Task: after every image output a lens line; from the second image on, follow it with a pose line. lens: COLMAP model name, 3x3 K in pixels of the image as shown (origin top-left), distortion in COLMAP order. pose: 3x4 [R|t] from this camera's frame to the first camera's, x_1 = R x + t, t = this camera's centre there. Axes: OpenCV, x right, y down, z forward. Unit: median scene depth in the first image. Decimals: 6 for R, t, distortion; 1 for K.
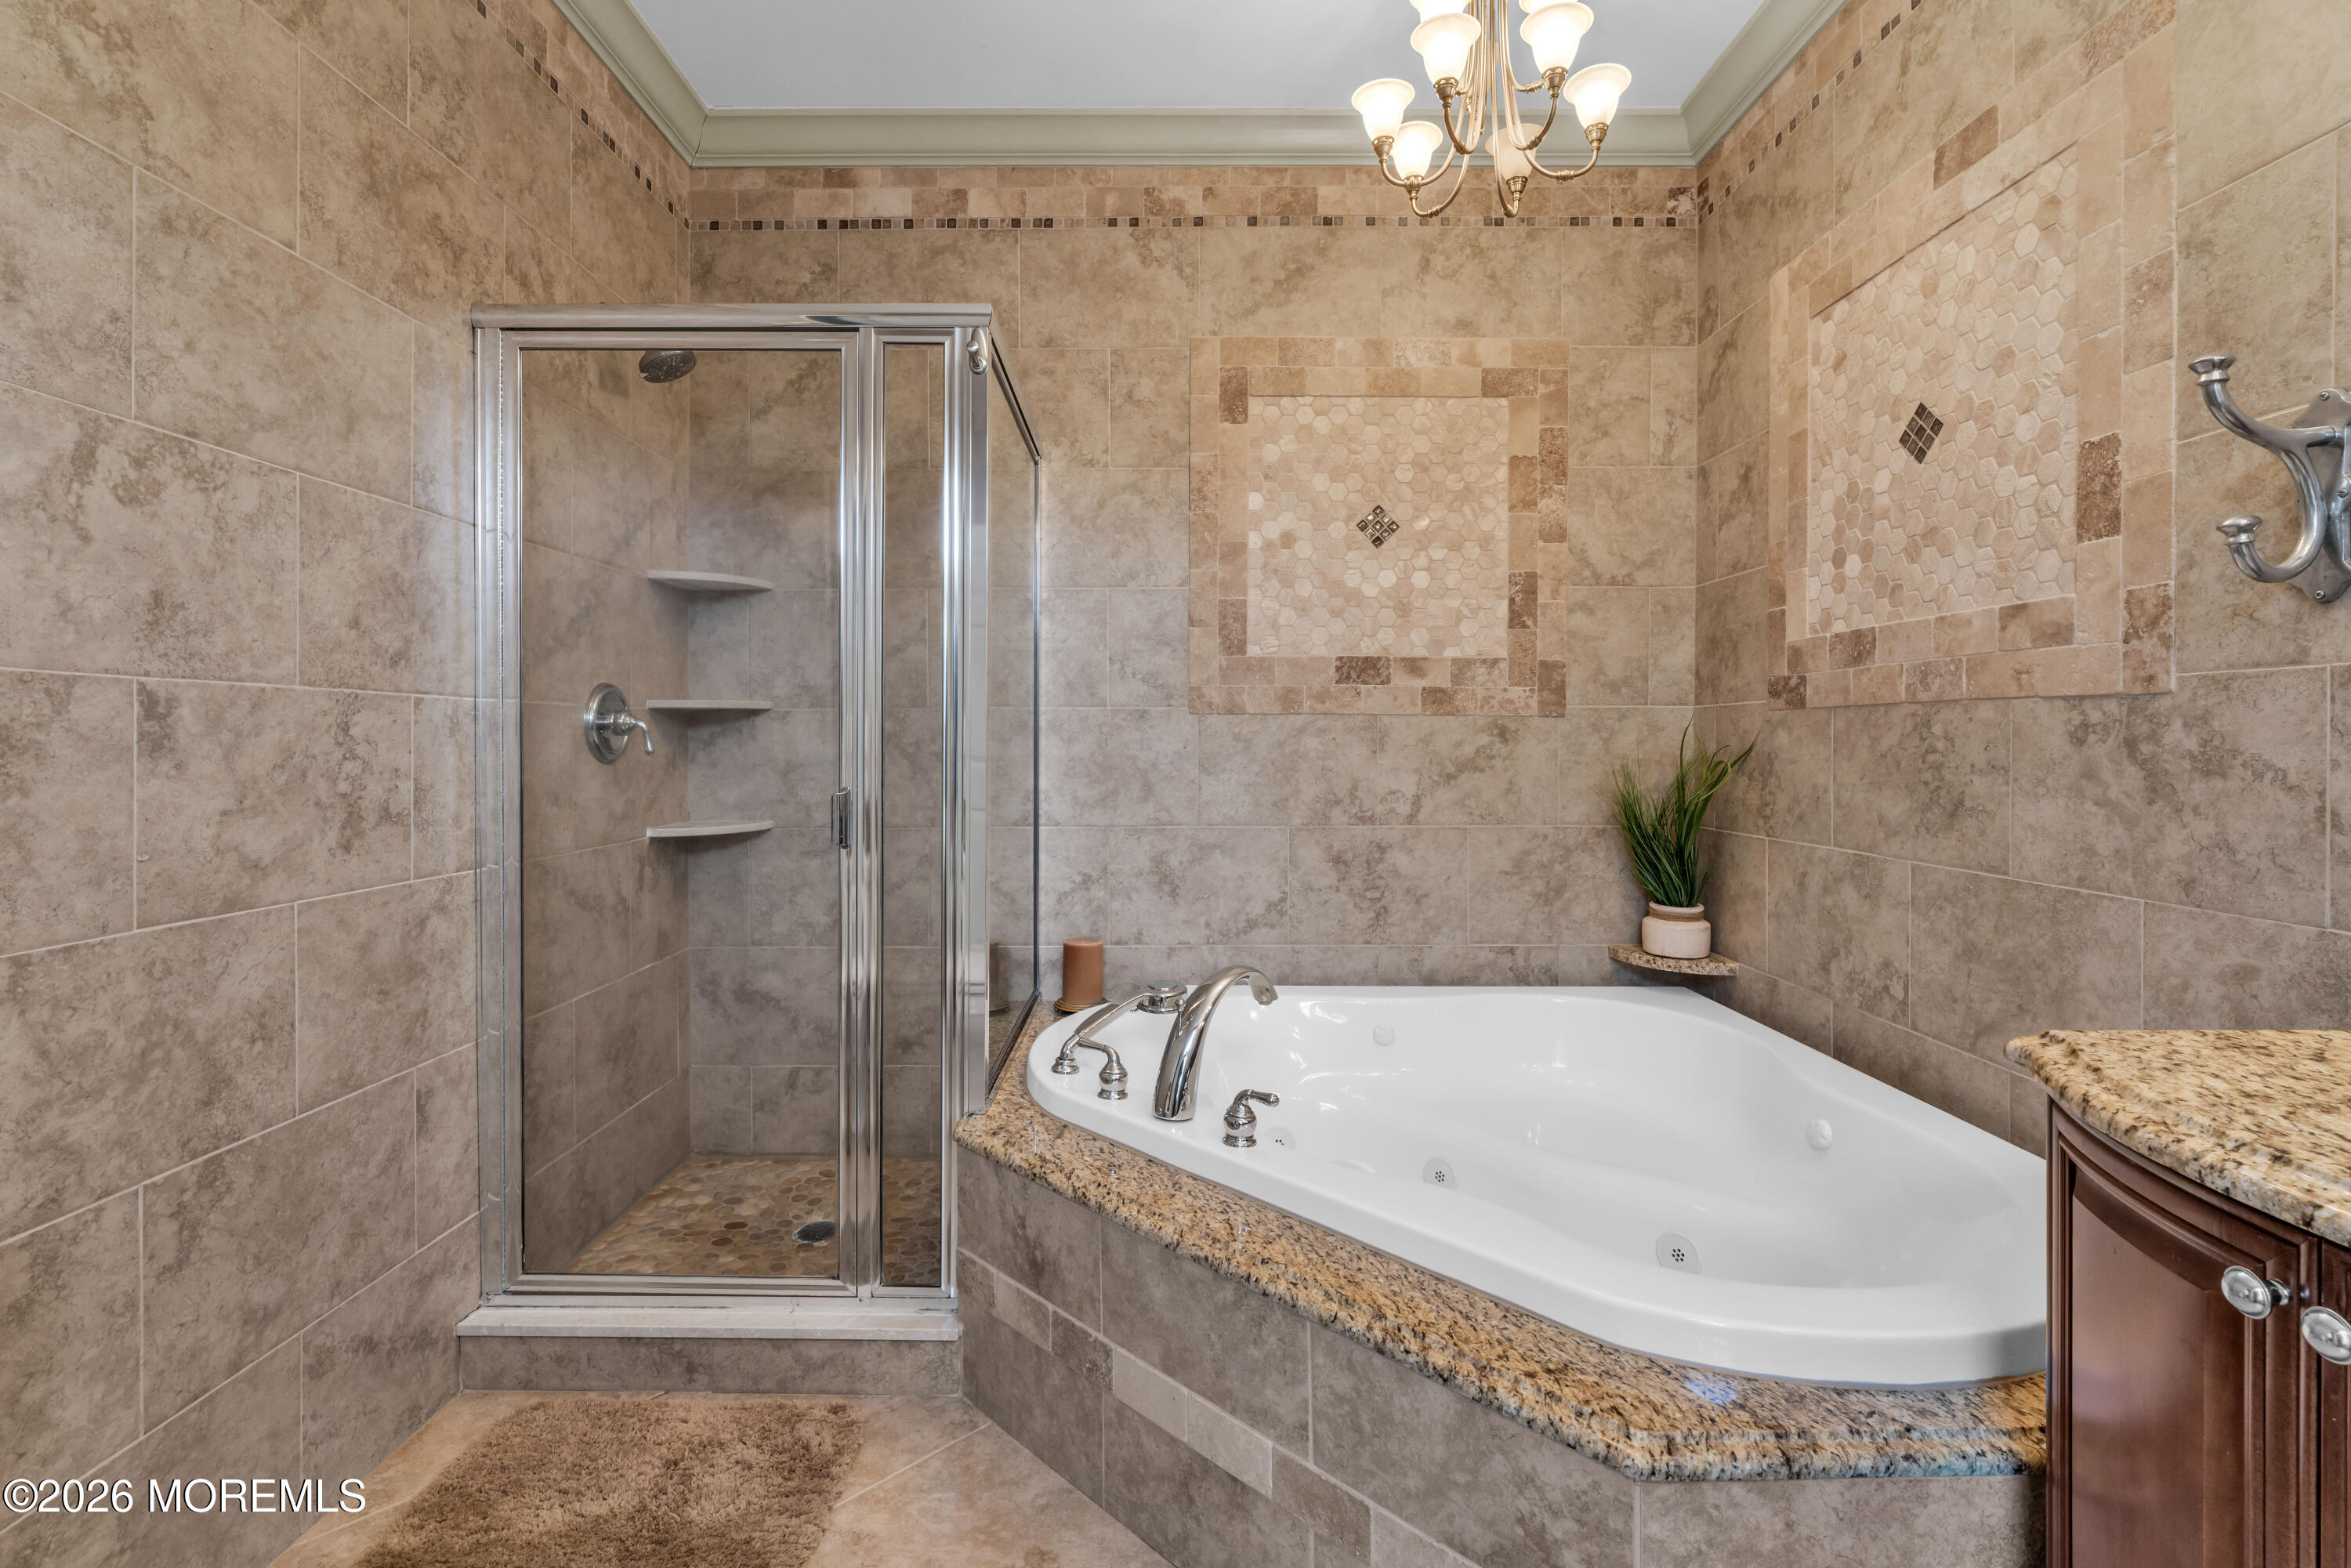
lens RADIAL K [[1052.6, 0, 1174.9], [0, 1052.6, 746.5], [0, 0, 1]] dist [-0.000383, -0.001171]
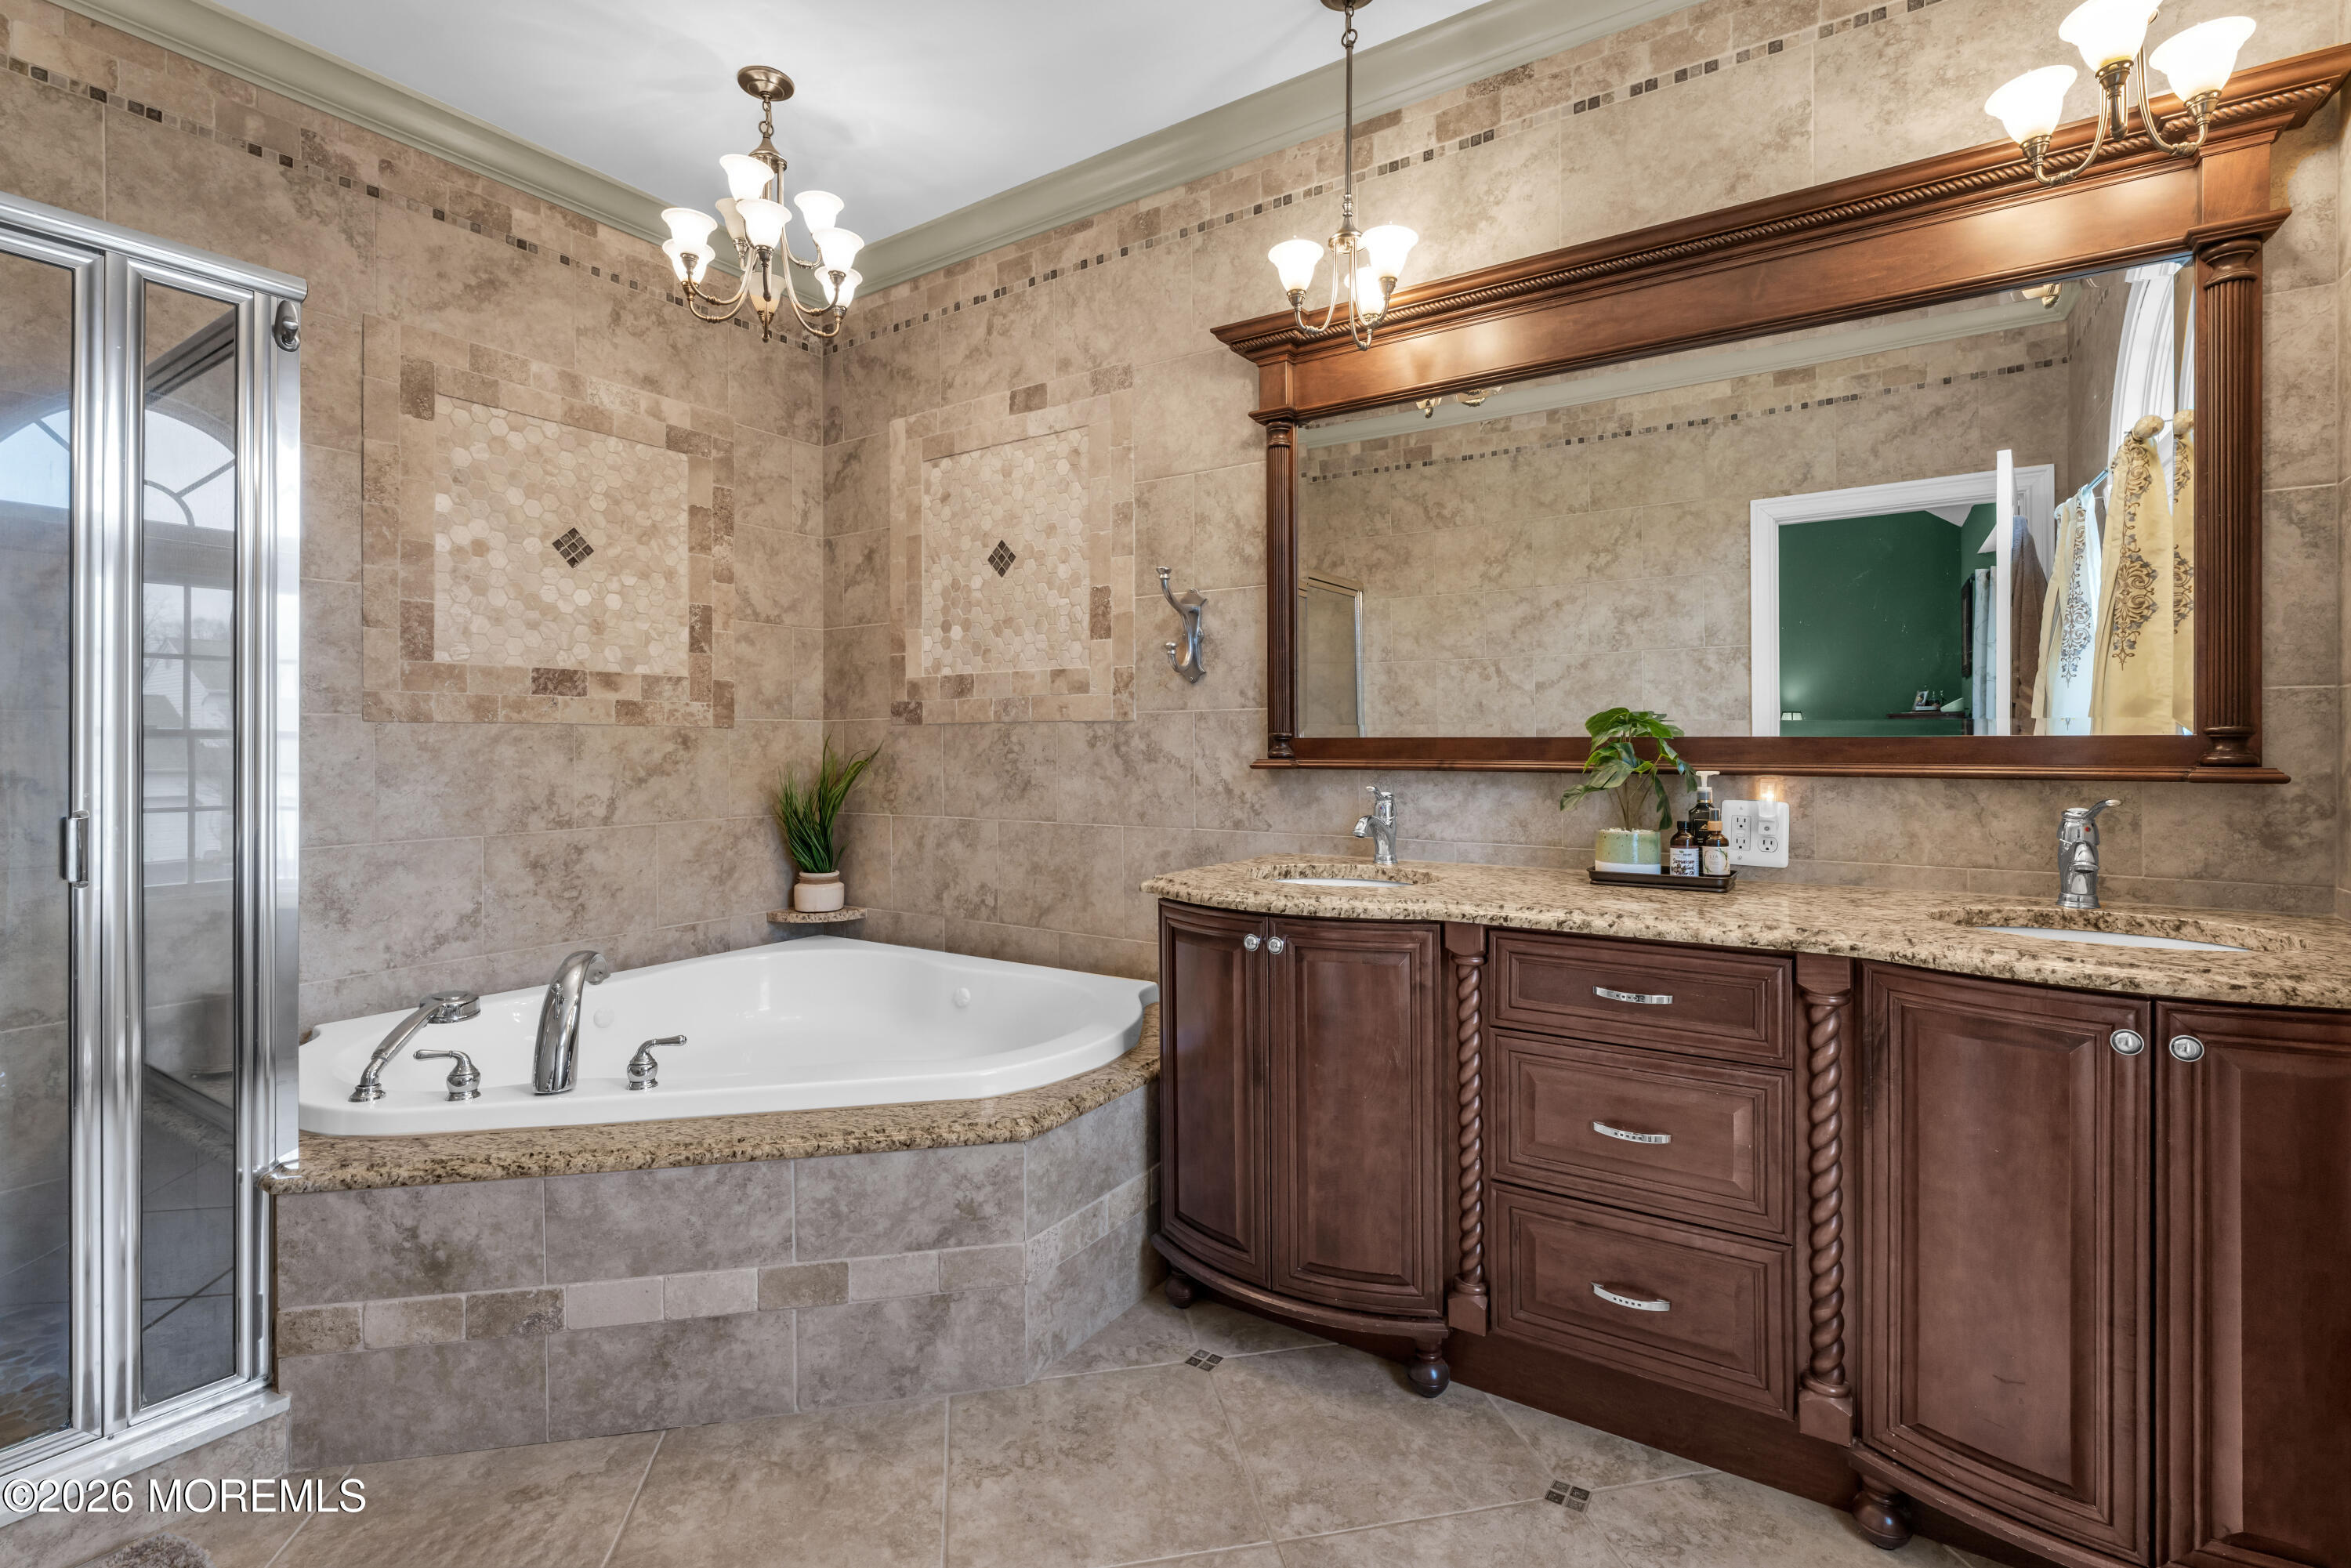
lens RADIAL K [[1052.6, 0, 1174.9], [0, 1052.6, 746.5], [0, 0, 1]] dist [-0.000383, -0.001171]
pose [[0.562793, -0.006190, 0.826575, -0.349418], [0.011656, 0.999932, -0.000448, -0.000330], [-0.826516, 0.009887, 0.562827, -0.102198]]
